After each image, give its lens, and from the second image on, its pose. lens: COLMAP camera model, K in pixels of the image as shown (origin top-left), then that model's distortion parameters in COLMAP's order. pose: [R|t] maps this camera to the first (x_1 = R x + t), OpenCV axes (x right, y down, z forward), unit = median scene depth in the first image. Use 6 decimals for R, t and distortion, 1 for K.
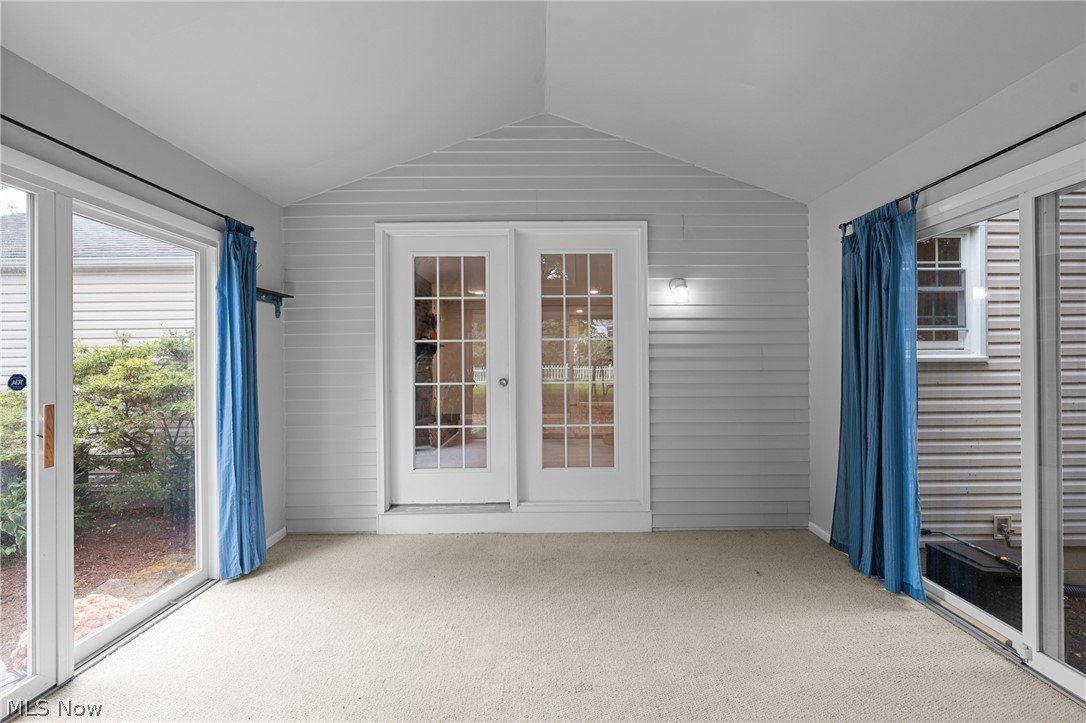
lens RADIAL K [[477.6, 0, 543.0], [0, 477.6, 361.5], [0, 0, 1]] dist [0.000247, -0.001146]
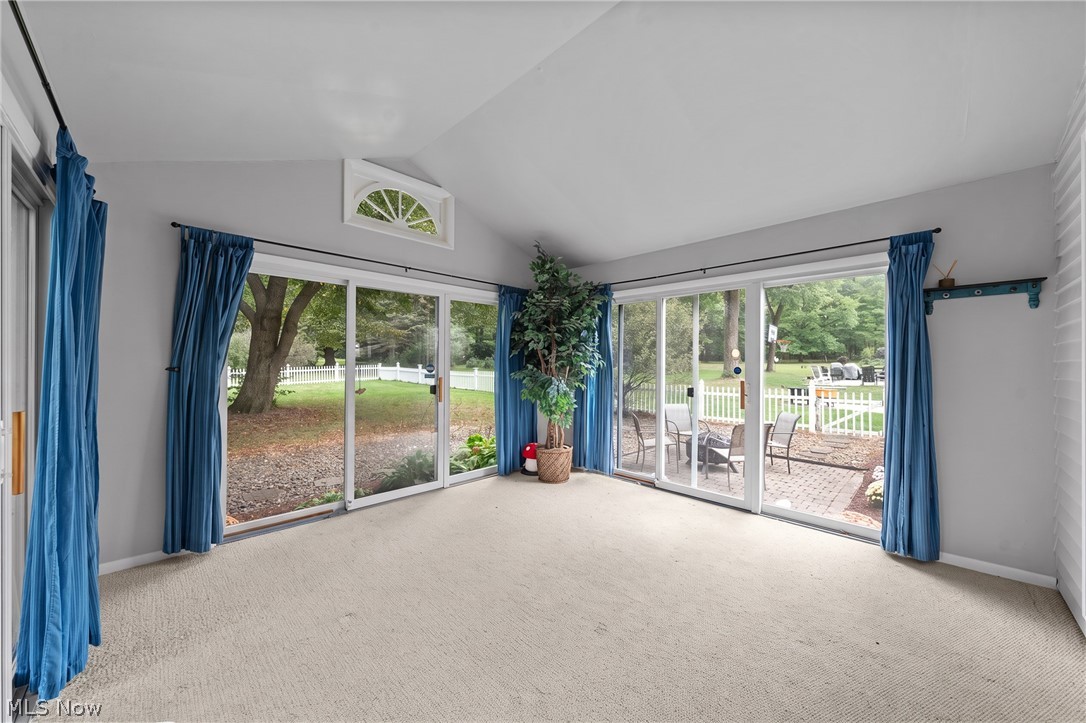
lens RADIAL K [[393.6, 0, 543.0], [0, 393.6, 361.5], [0, 0, 1]] dist [-0.000393, -0.000090]
pose [[-0.718757, 0.005033, -0.695243, 0.579817], [0.003034, 0.999987, 0.004103, -0.008021], [0.695255, 0.000840, -0.718763, 1.038834]]
